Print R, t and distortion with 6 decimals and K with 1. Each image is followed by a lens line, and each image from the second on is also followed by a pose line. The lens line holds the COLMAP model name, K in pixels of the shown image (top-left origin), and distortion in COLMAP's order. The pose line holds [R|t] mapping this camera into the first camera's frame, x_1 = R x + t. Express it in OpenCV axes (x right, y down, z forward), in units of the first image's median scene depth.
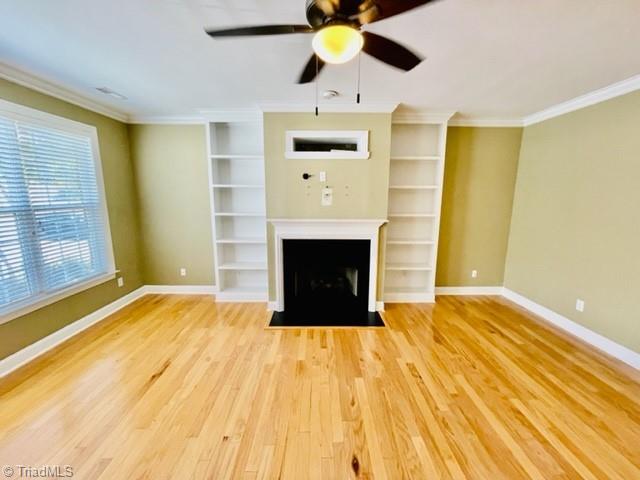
lens RADIAL K [[259.7, 0, 319.5], [0, 259.7, 239.2], [0, 0, 1]] dist [-0.000029, 0.000425]
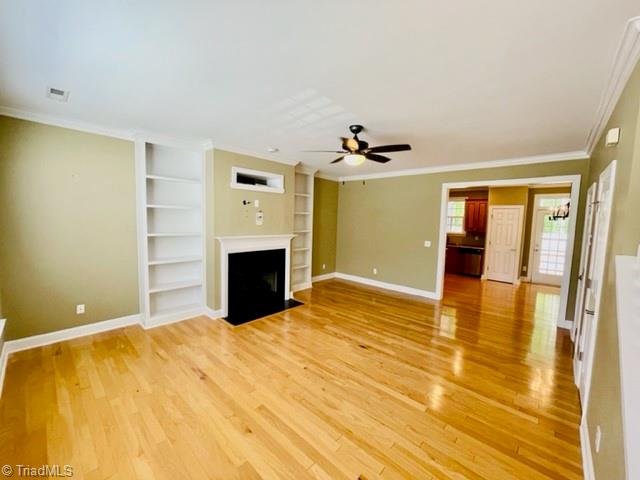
lens RADIAL K [[259.7, 0, 319.5], [0, 259.7, 239.2], [0, 0, 1]] dist [-0.000029, 0.000425]
pose [[0.680465, -0.045169, 0.731387, -0.737662], [0.100355, 0.994438, -0.031953, 0.015183], [-0.725876, 0.095141, 0.681214, -0.122469]]
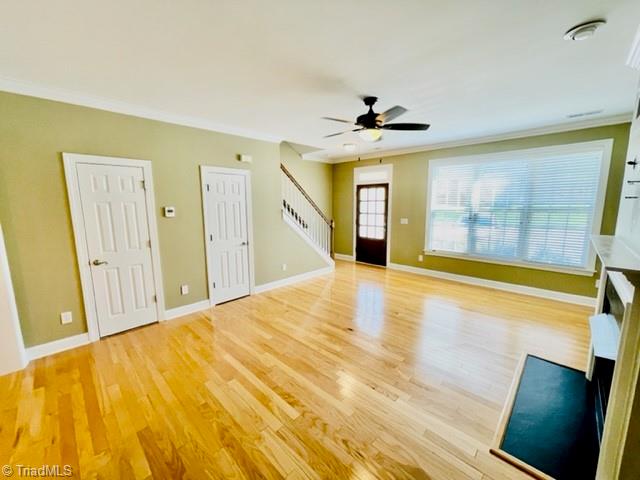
lens RADIAL K [[259.7, 0, 319.5], [0, 259.7, 239.2], [0, 0, 1]] dist [-0.000029, 0.000425]
pose [[-0.701412, 0.104450, -0.705061, 0.785474], [-0.116470, 0.959111, 0.257953, -0.153804], [0.703175, 0.263050, -0.660567, 0.922462]]
